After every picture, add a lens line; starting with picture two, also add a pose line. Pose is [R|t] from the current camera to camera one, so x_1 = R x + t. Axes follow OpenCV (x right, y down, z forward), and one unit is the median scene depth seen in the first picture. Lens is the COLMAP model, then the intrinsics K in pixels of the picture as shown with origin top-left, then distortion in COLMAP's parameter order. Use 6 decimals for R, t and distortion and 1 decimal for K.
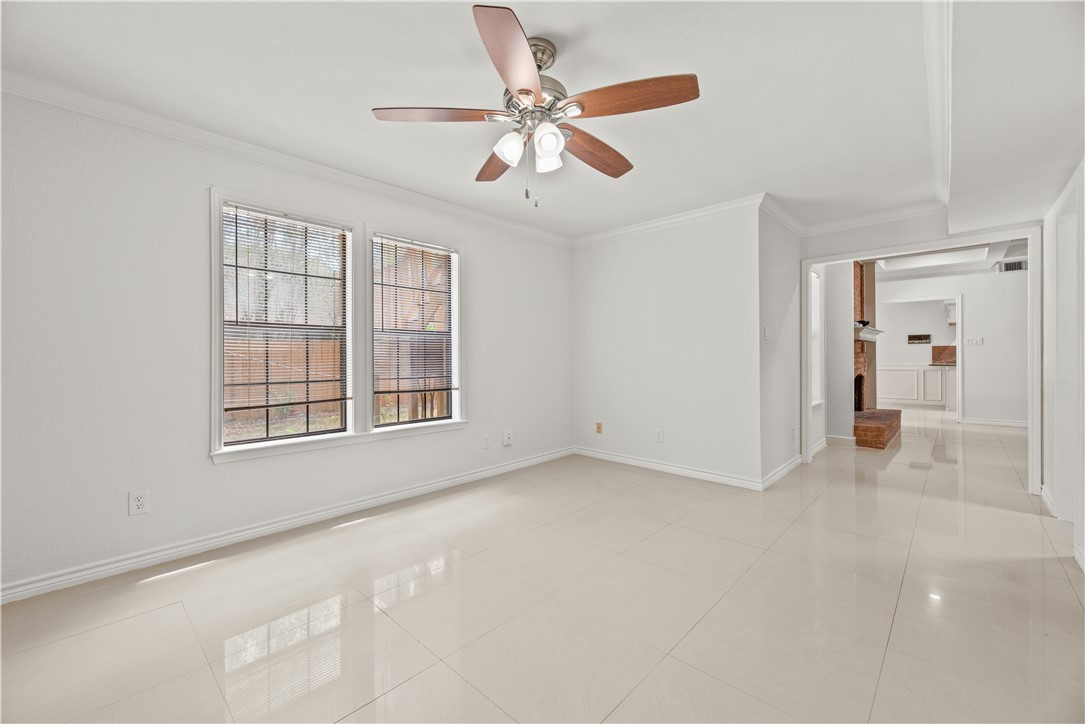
lens RADIAL K [[432.9, 0, 542.0], [0, 432.9, 356.0], [0, 0, 1]] dist [-0.000678, -0.000114]
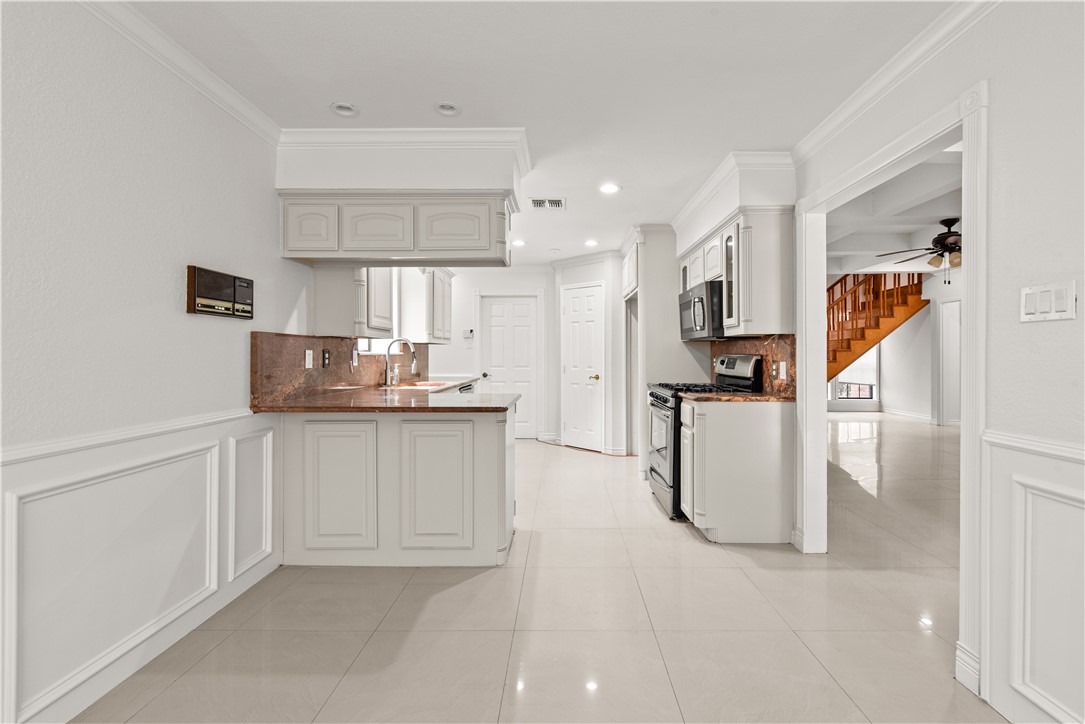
lens RADIAL K [[456.9, 0, 562.8], [0, 456.9, 356.0], [0, 0, 1]] dist [-0.001172, -0.000040]
pose [[-0.688297, 0.007923, 0.725386, 0.605714], [0.004058, 0.999967, -0.007072, -0.007187], [-0.725418, -0.001924, -0.688306, 1.042998]]
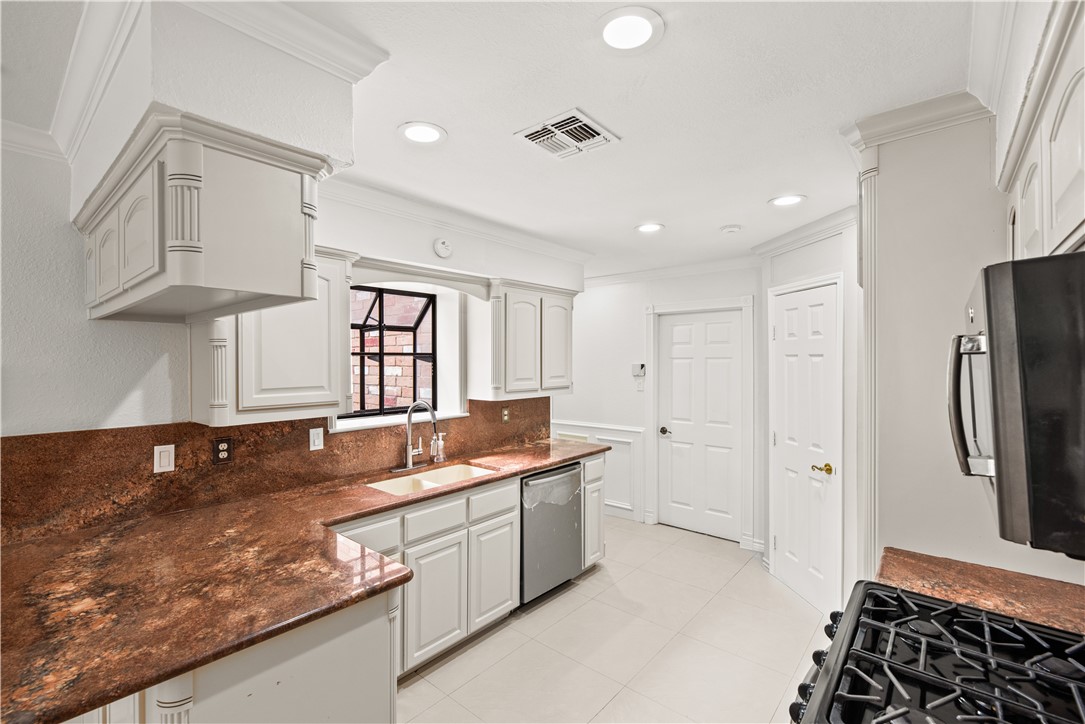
lens RADIAL K [[471.9, 0, 542.5], [0, 471.9, 362.0], [0, 0, 1]] dist [-0.000338, 0.000024]
pose [[-0.053193, 0.009431, 0.998540, 0.712329], [-0.000996, 0.999954, -0.009498, -0.049228], [-0.998584, -0.001500, -0.053181, 0.801177]]
